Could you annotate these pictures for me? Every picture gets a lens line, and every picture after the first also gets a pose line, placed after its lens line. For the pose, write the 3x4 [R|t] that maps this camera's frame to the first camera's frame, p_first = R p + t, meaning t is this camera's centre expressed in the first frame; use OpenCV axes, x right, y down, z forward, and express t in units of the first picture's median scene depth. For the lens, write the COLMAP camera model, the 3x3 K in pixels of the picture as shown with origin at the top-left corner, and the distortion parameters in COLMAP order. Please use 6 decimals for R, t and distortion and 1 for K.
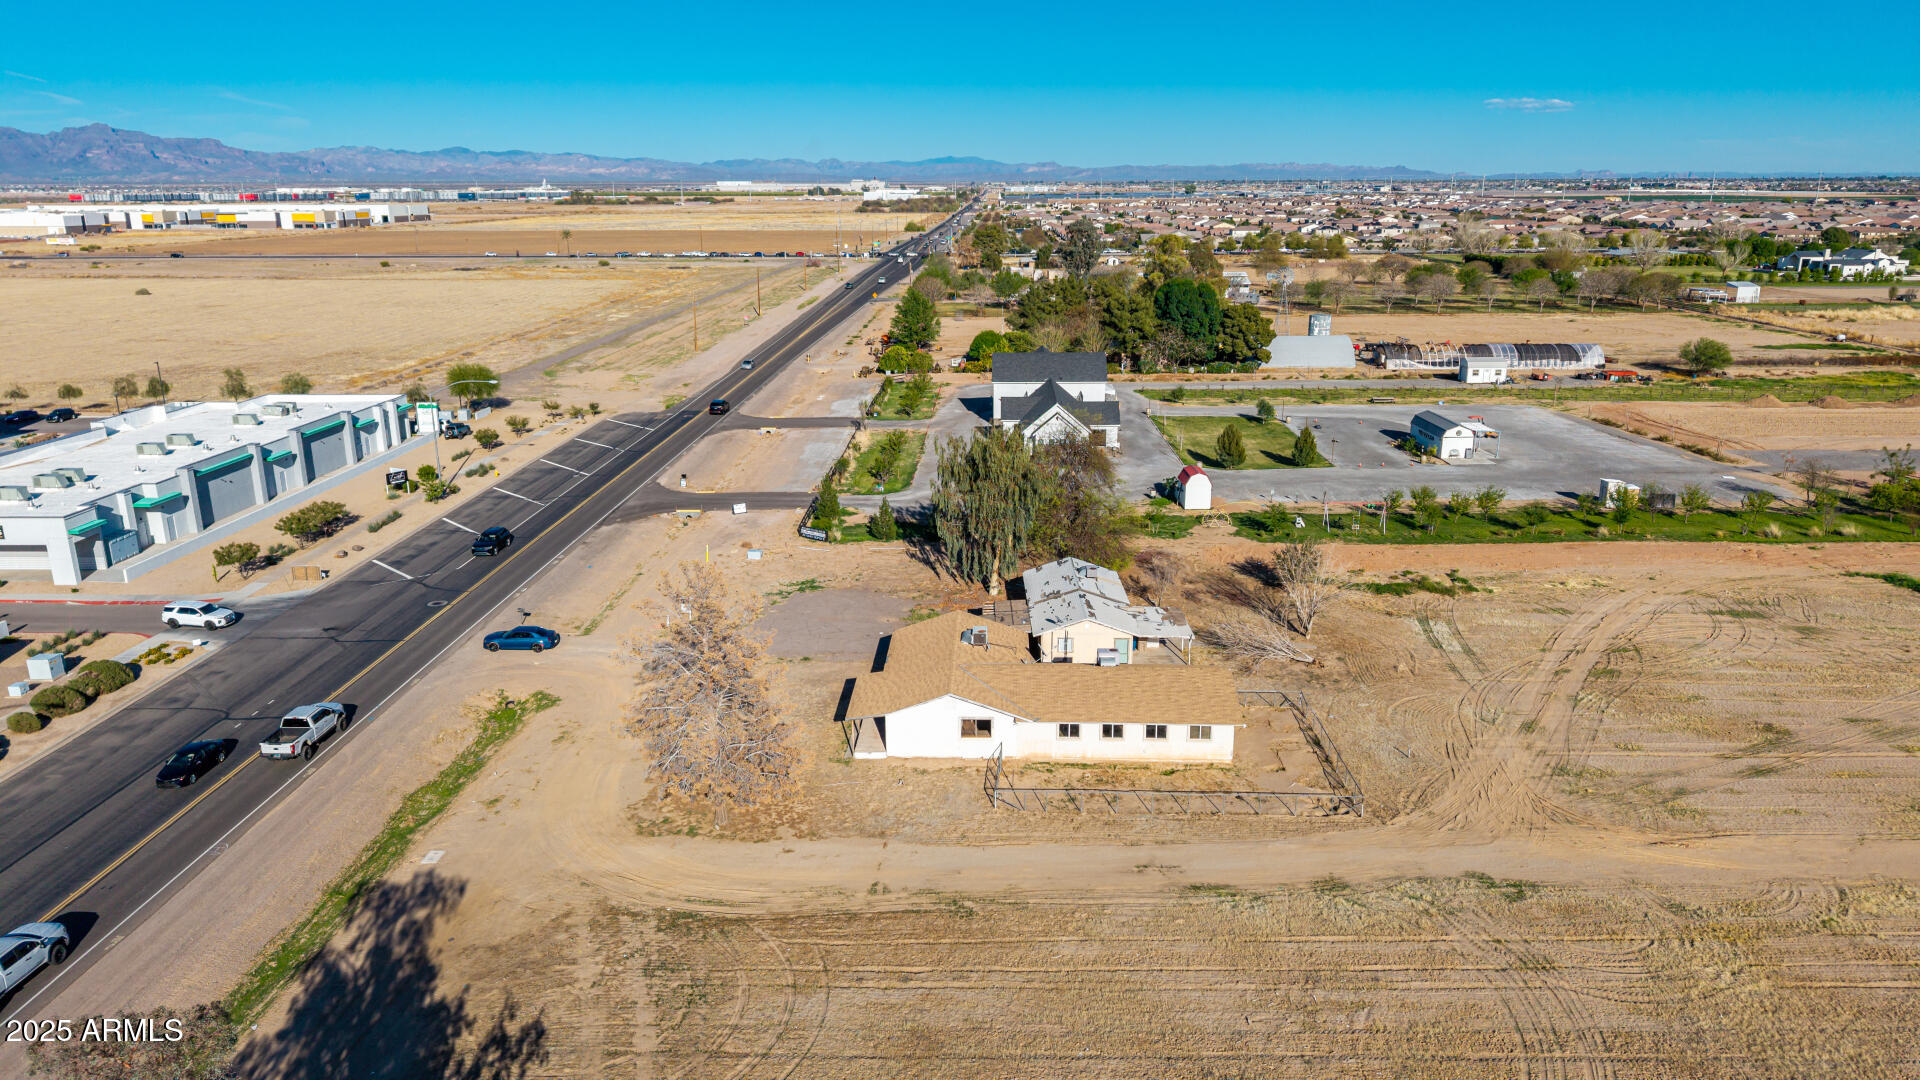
lens RADIAL K [[1290.3, 0, 957.6], [0, 1290.3, 542.0], [0, 0, 1]] dist [0.022122, -0.018343]
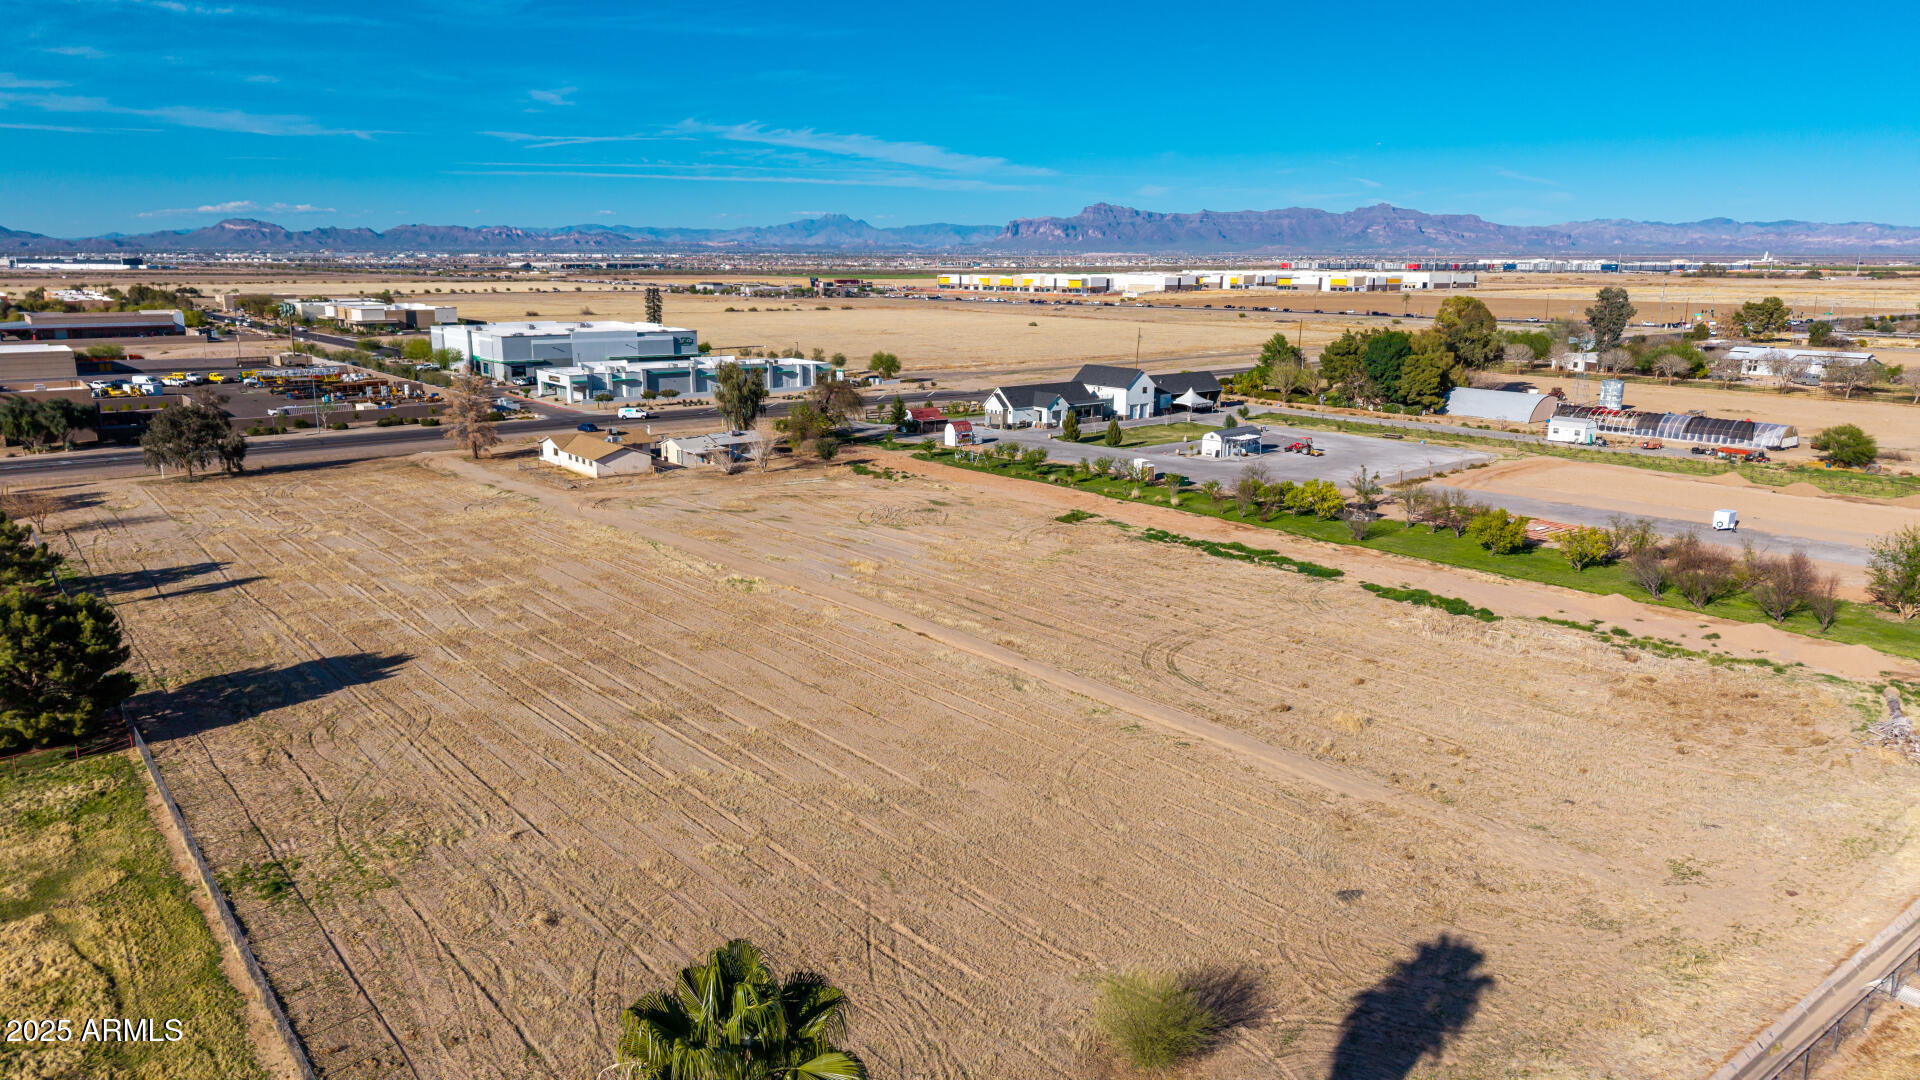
lens RADIAL K [[1290.3, 0, 965.4], [0, 1290.3, 558.5], [0, 0, 1]] dist [0.022122, -0.018343]
pose [[0.641056, 0.181920, -0.745622, 0.203828], [-0.211934, 0.975687, 0.055839, 0.002712], [0.737652, 0.122226, 0.664025, -0.007158]]
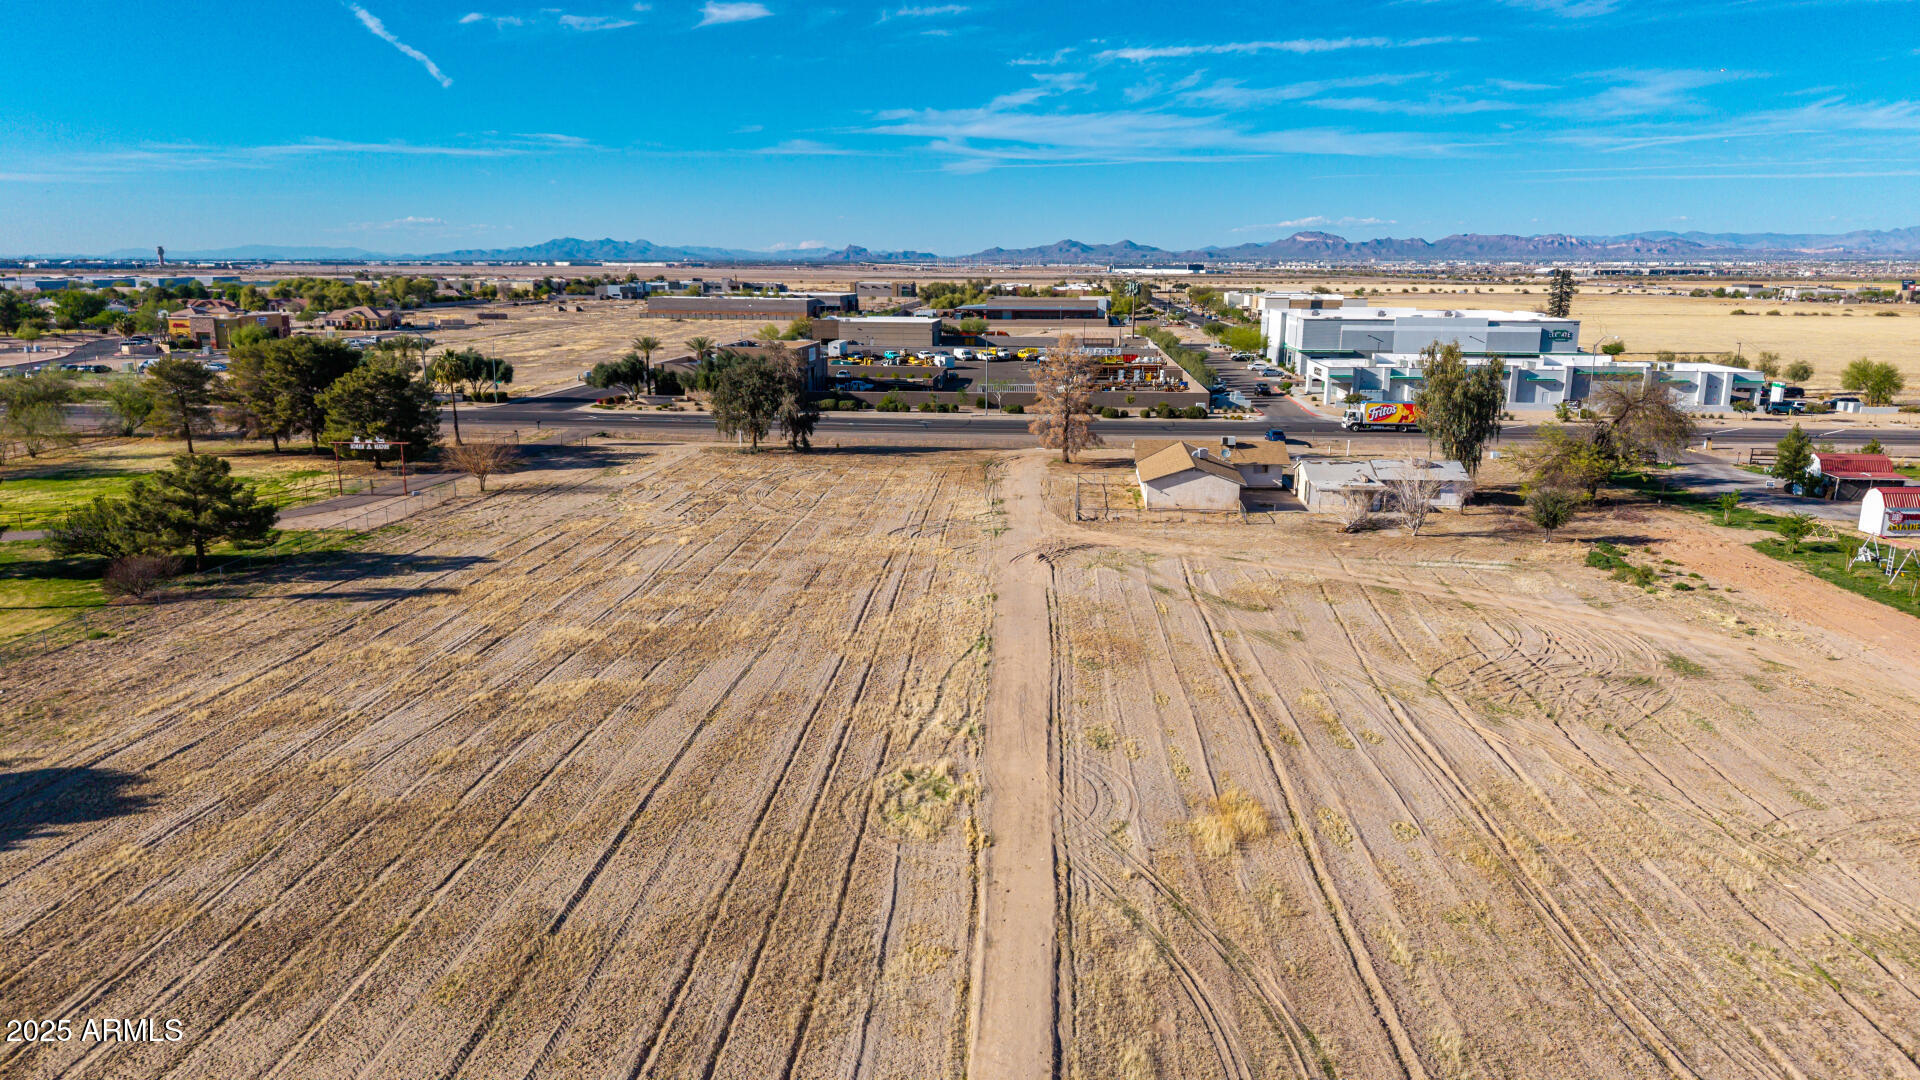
lens RADIAL K [[1290.3, 0, 959.3], [0, 1290.3, 556.6], [0, 0, 1]] dist [0.022122, -0.018343]
pose [[-0.060850, 0.226315, -0.972152, 0.143887], [-0.270694, 0.933715, 0.234310, -0.006840], [0.960740, 0.277414, 0.004446, 0.064235]]
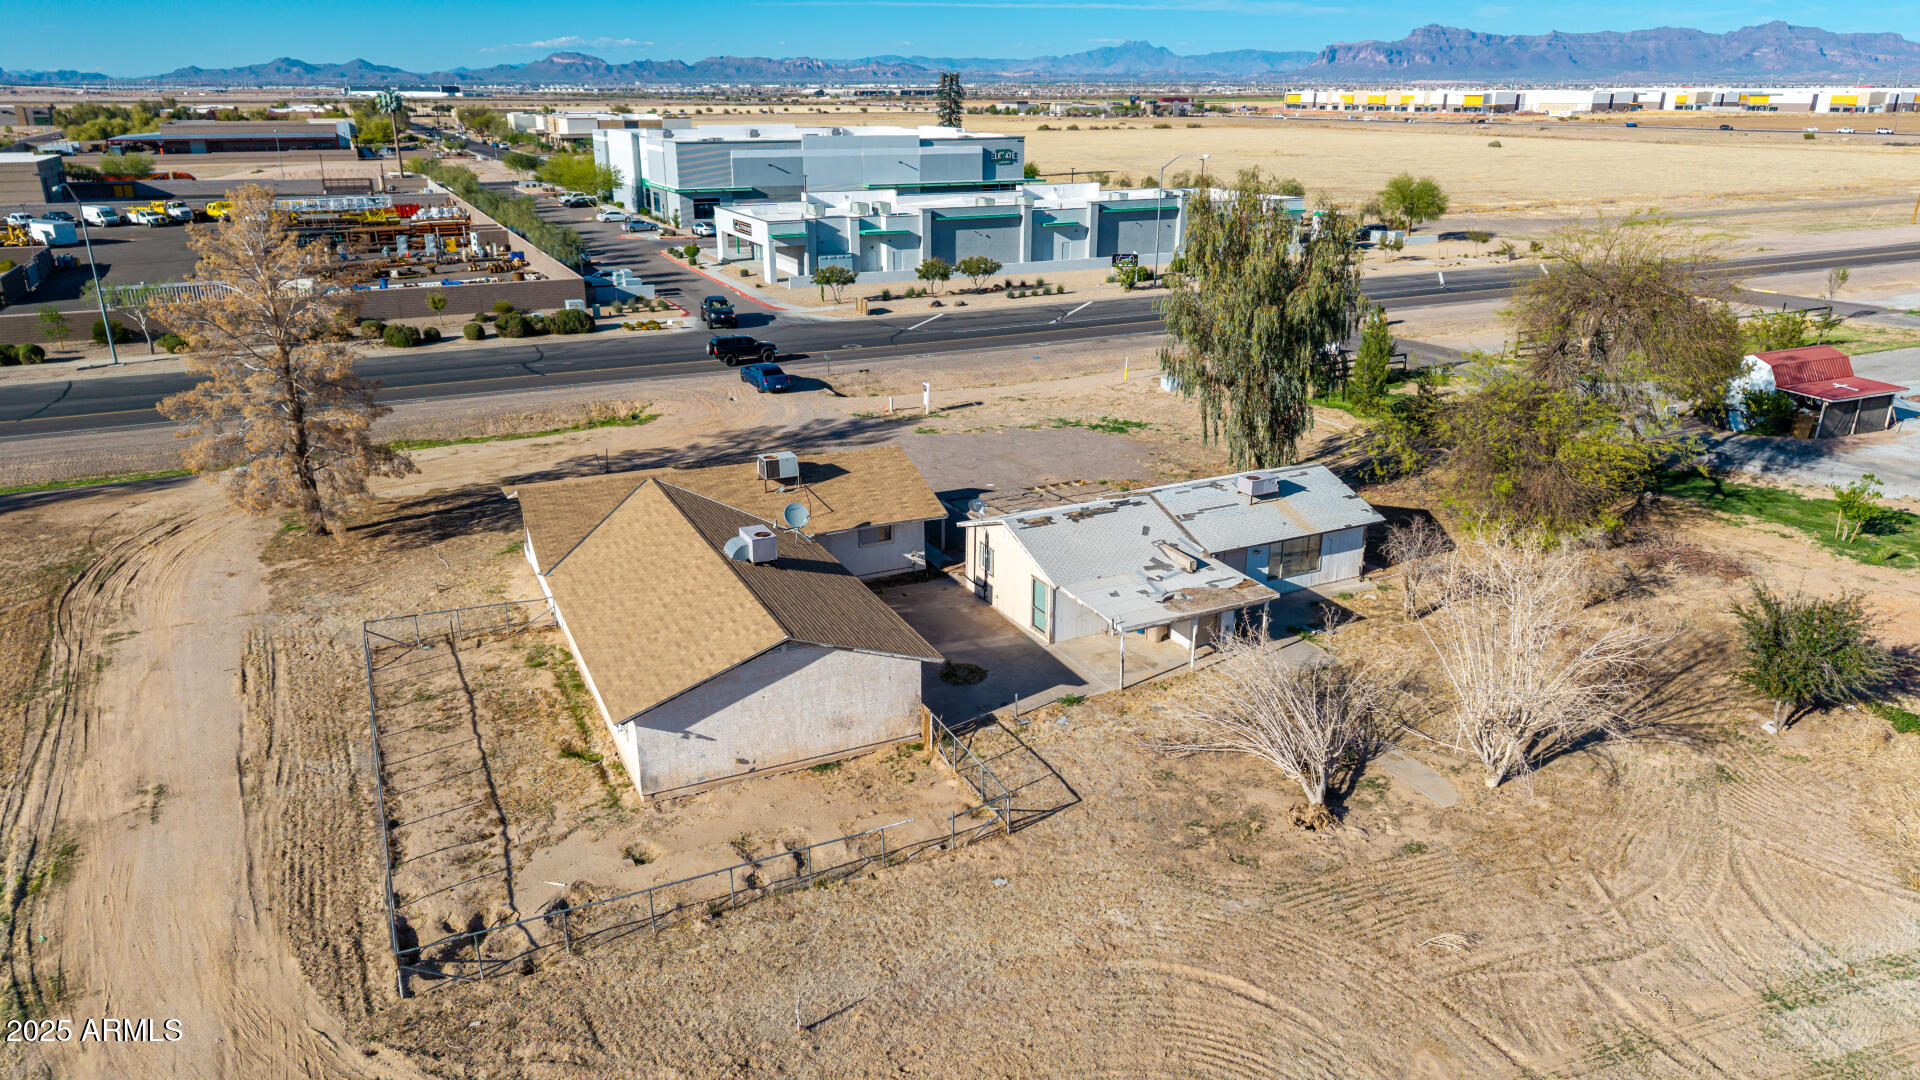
lens RADIAL K [[1290.3, 0, 960.8], [0, 1290.3, 538.2], [0, 0, 1]] dist [0.022122, -0.018343]
pose [[0.456899, 0.297716, -0.838218, 0.051154], [-0.241184, 0.948490, 0.205417, -0.003518], [0.856197, 0.108310, 0.505168, 0.069405]]
